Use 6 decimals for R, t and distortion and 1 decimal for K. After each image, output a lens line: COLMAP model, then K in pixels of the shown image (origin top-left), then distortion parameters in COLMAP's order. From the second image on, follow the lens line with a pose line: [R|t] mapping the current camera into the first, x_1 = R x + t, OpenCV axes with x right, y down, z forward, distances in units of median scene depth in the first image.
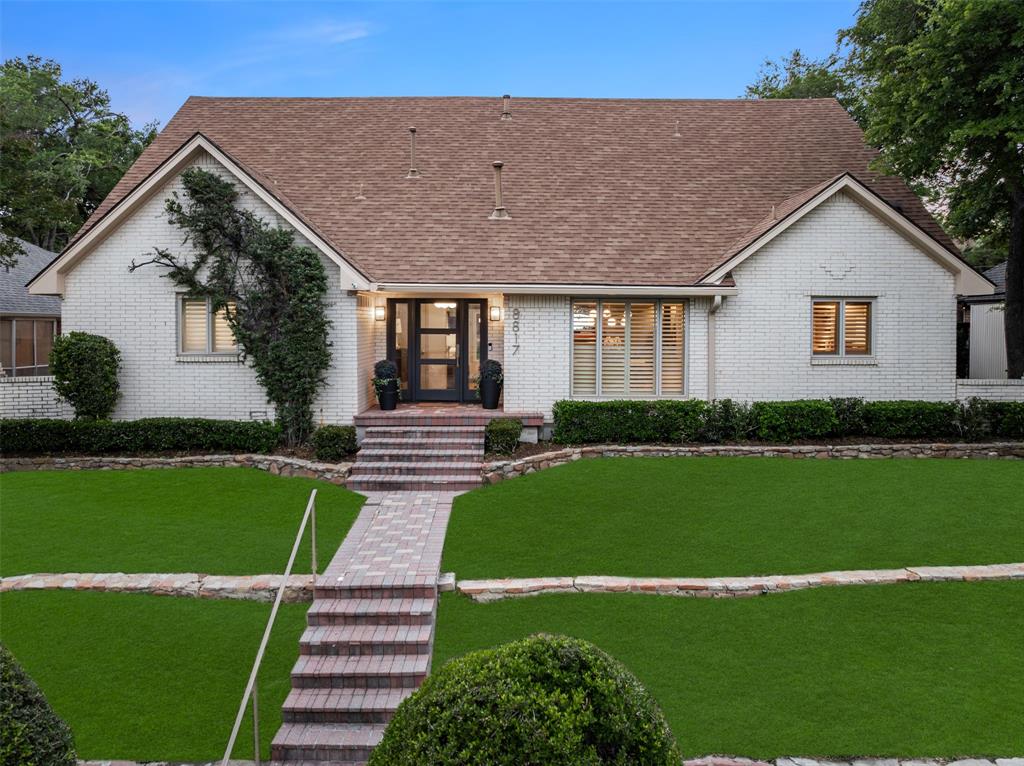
lens RADIAL K [[731.8, 0, 512.0], [0, 731.8, 383.0], [0, 0, 1]] dist [-0.029250, -0.002694]
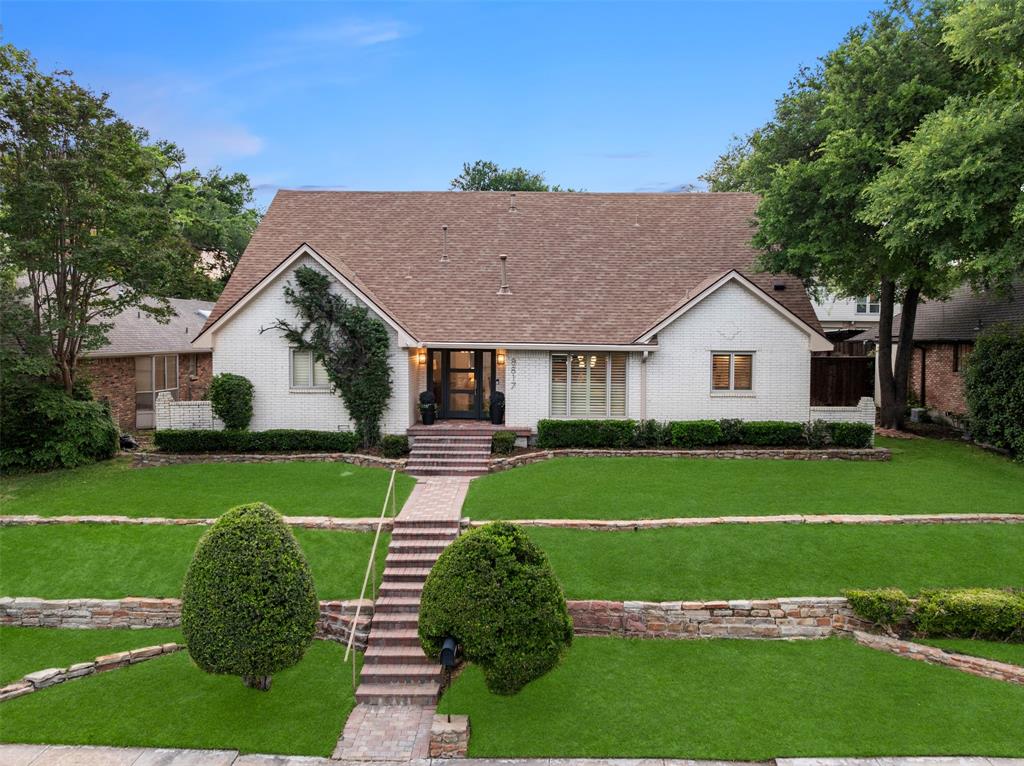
lens RADIAL K [[718.0, 0, 530.3], [0, 718.0, 410.5], [0, 0, 1]] dist [-0.000944, -0.000761]
pose [[0.999933, 0.006168, -0.009838, 0.058056], [-0.005914, 0.999654, 0.025638, -0.033705], [0.009993, -0.025578, 0.999623, -0.505710]]
